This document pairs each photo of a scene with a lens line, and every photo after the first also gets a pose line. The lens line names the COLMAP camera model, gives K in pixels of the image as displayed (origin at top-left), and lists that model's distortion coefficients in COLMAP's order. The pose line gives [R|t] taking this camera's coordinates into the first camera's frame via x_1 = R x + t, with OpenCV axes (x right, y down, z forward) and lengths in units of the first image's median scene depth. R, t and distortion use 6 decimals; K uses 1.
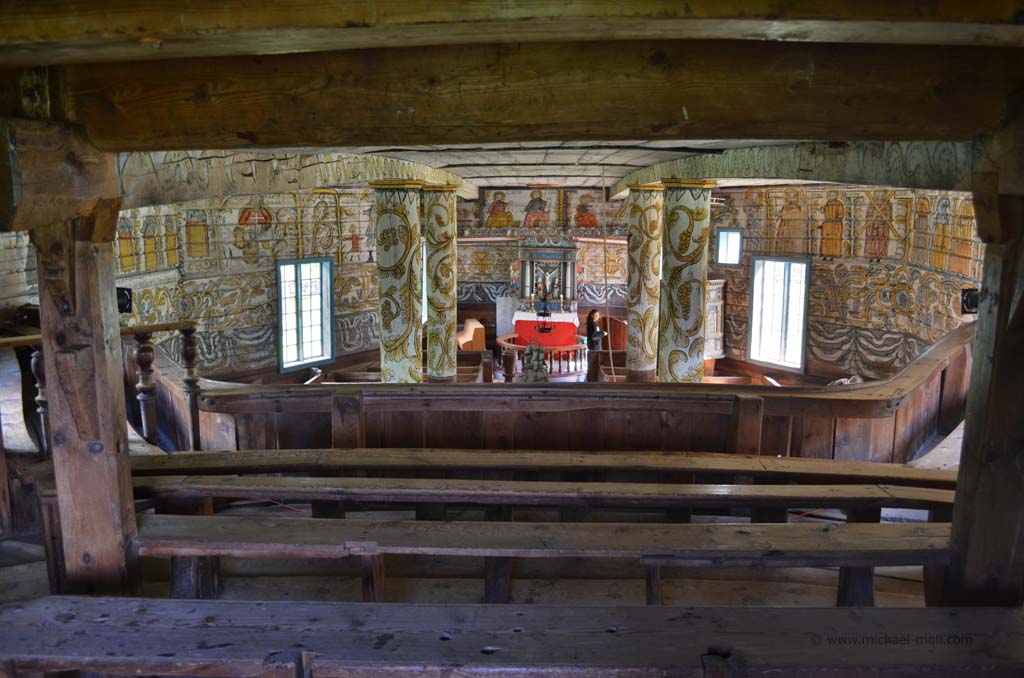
lens RADIAL K [[815.5, 0, 512.0], [0, 815.5, 339.0], [0, 0, 1]] dist [-0.080928, 0.010905]
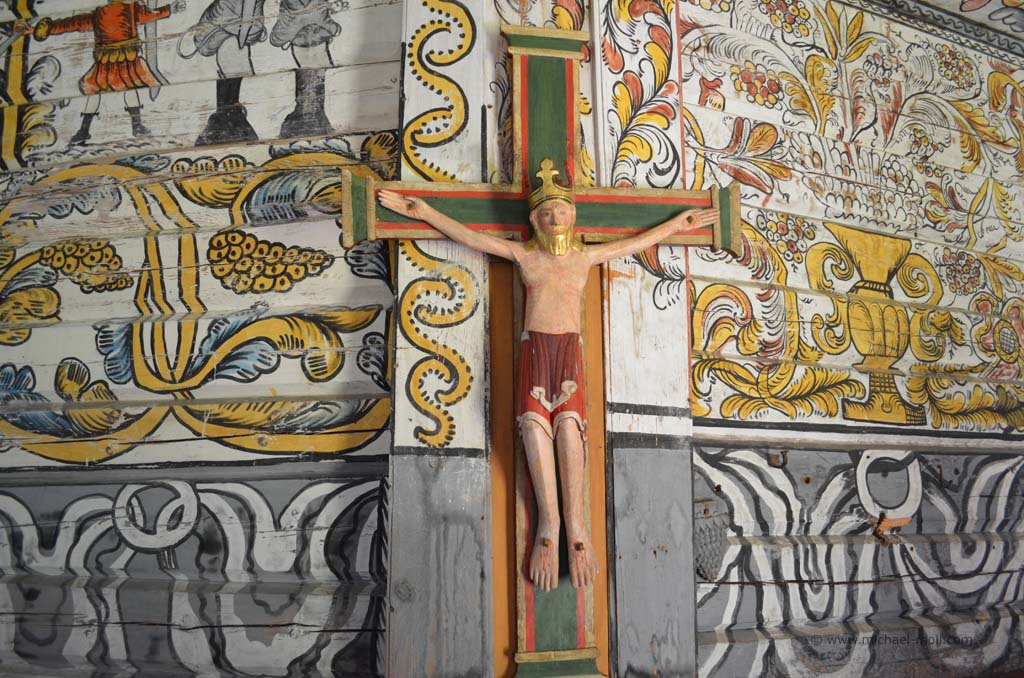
lens RADIAL K [[815.5, 0, 512.0], [0, 815.5, 339.0], [0, 0, 1]] dist [-0.080928, 0.010905]
pose [[0.459295, -0.208722, -0.863414, -0.031014], [-0.140154, 0.942799, -0.302468, -0.024718], [0.877157, 0.259933, 0.403769, 1.111595]]
